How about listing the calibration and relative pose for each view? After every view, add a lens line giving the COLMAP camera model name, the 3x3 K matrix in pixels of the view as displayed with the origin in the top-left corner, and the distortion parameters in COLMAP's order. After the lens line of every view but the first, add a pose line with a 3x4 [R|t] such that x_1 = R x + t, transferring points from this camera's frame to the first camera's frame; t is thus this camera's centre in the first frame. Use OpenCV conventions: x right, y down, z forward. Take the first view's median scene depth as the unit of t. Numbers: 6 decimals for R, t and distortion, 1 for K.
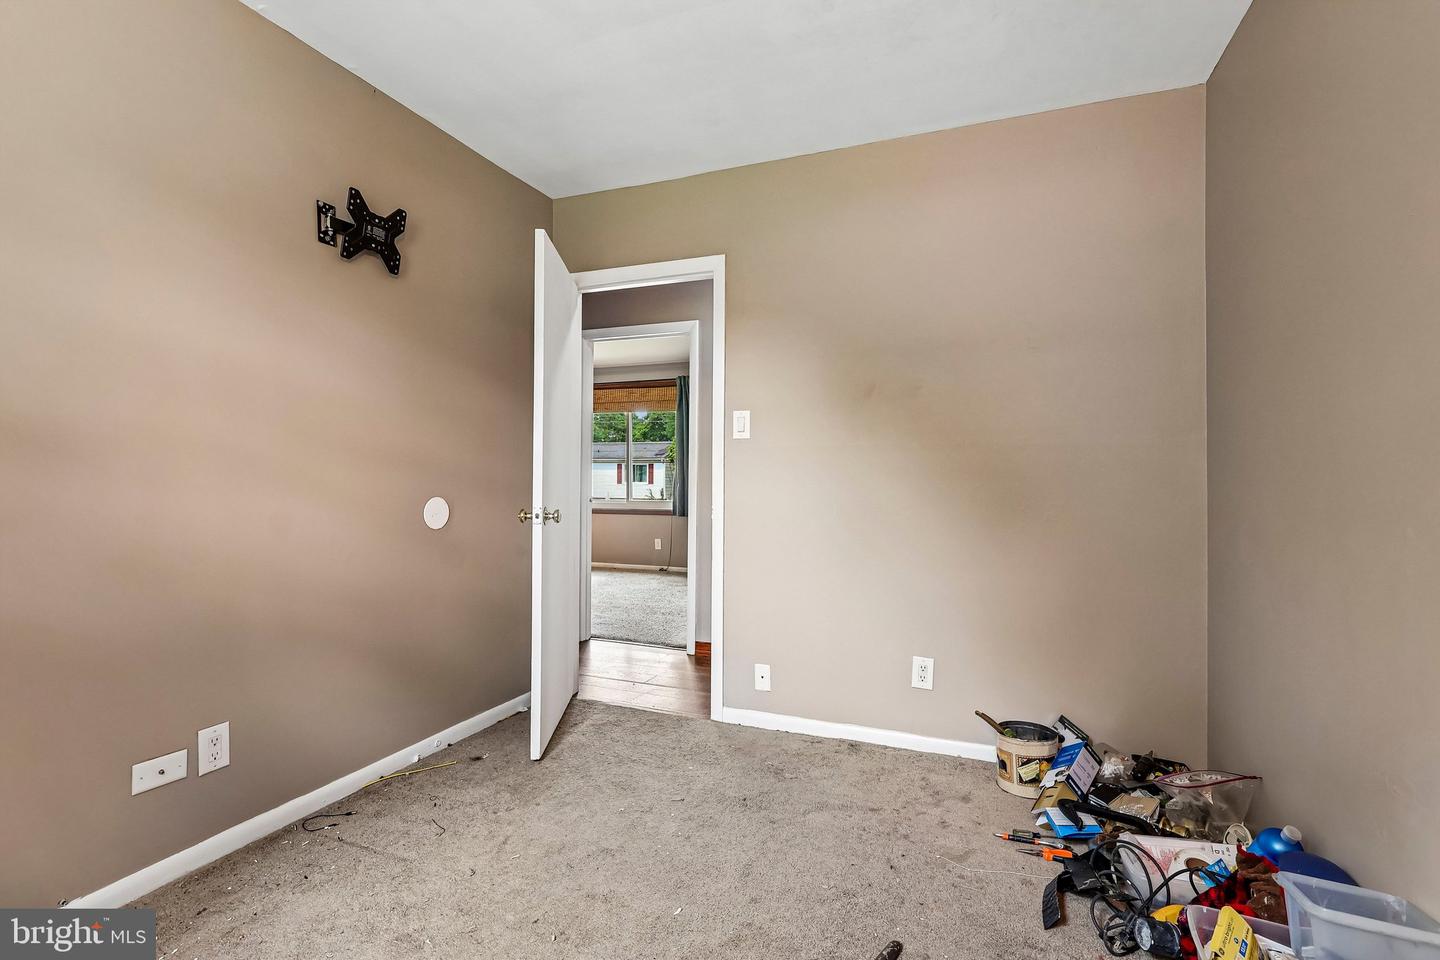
lens RADIAL K [[664.0, 0, 719.7], [0, 664.0, 480.7], [0, 0, 1]] dist [-0.007231, 0.001009]
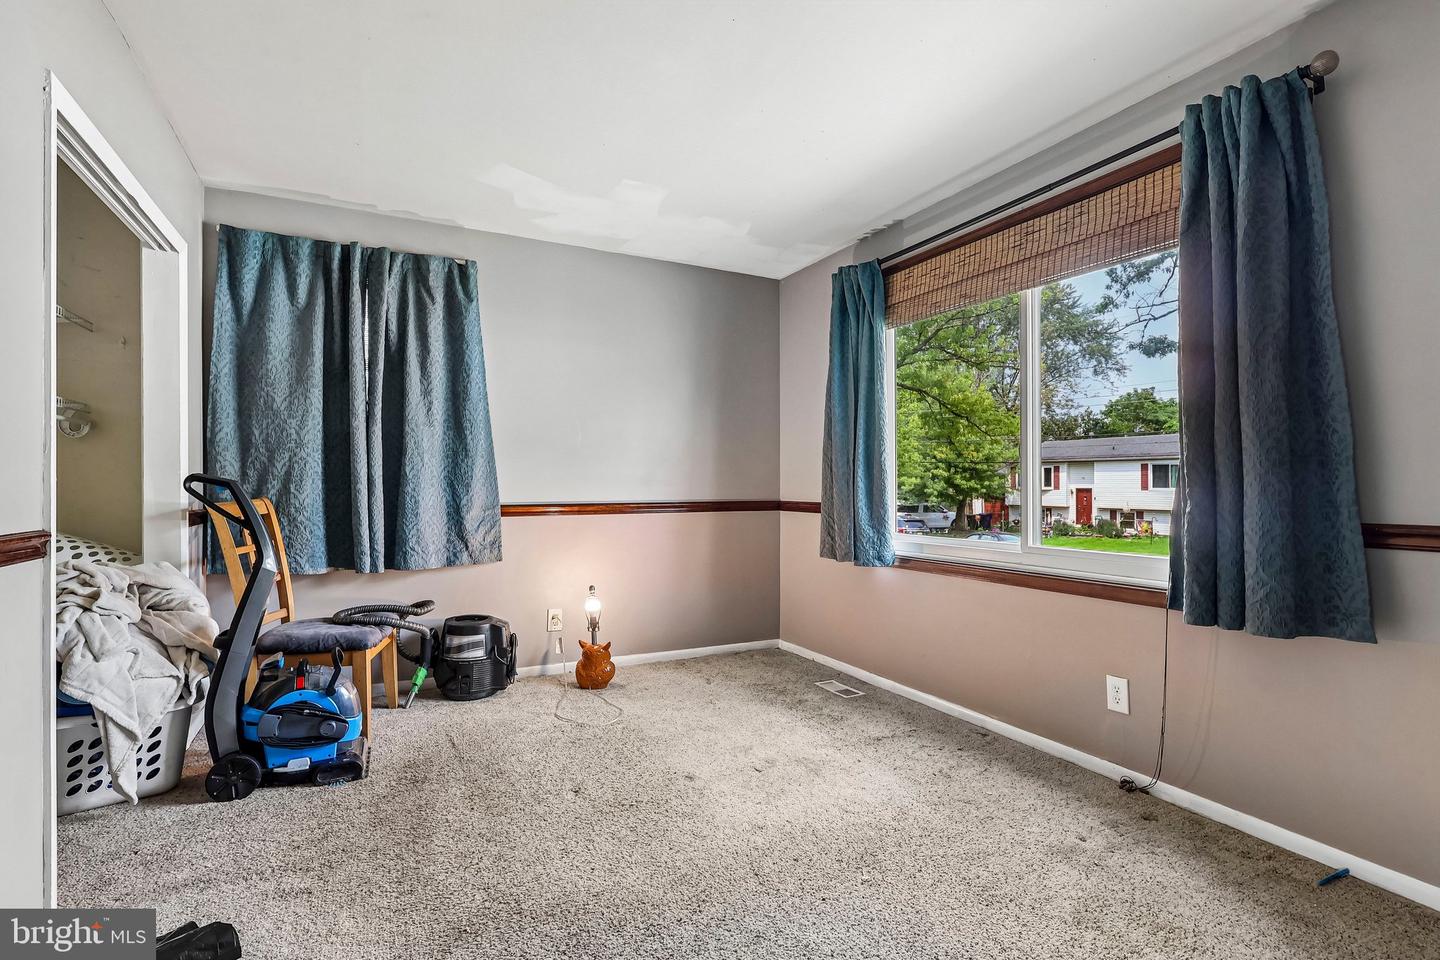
lens RADIAL K [[697.2, 0, 718.3], [0, 697.2, 479.3], [0, 0, 1]] dist [-0.000760, 0.002604]
pose [[0.757864, -0.011294, -0.652315, -0.003291], [0.003975, 0.999912, -0.012693, 0.000057], [0.652401, 0.007027, 0.757842, 0.097329]]
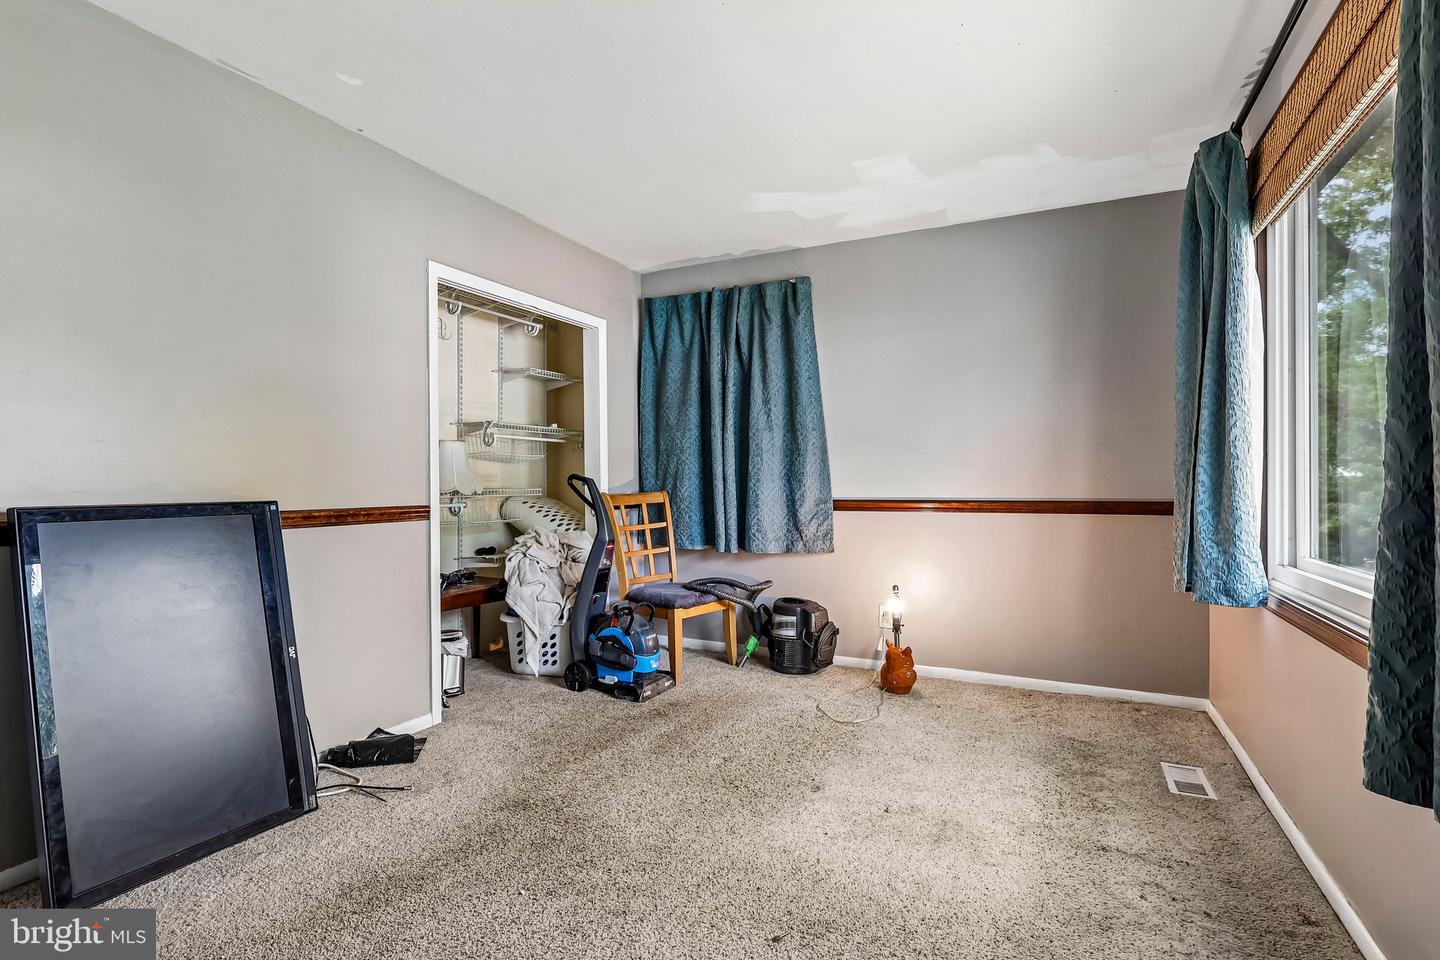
lens RADIAL K [[697.2, 0, 699.0], [0, 697.2, 480.8], [0, 0, 1]] dist [-0.000760, 0.002604]
pose [[-0.081304, -0.008647, -0.996652, 0.011805], [0.000606, 0.999962, -0.008725, 0.000329], [0.996689, -0.001313, -0.081295, 0.133292]]
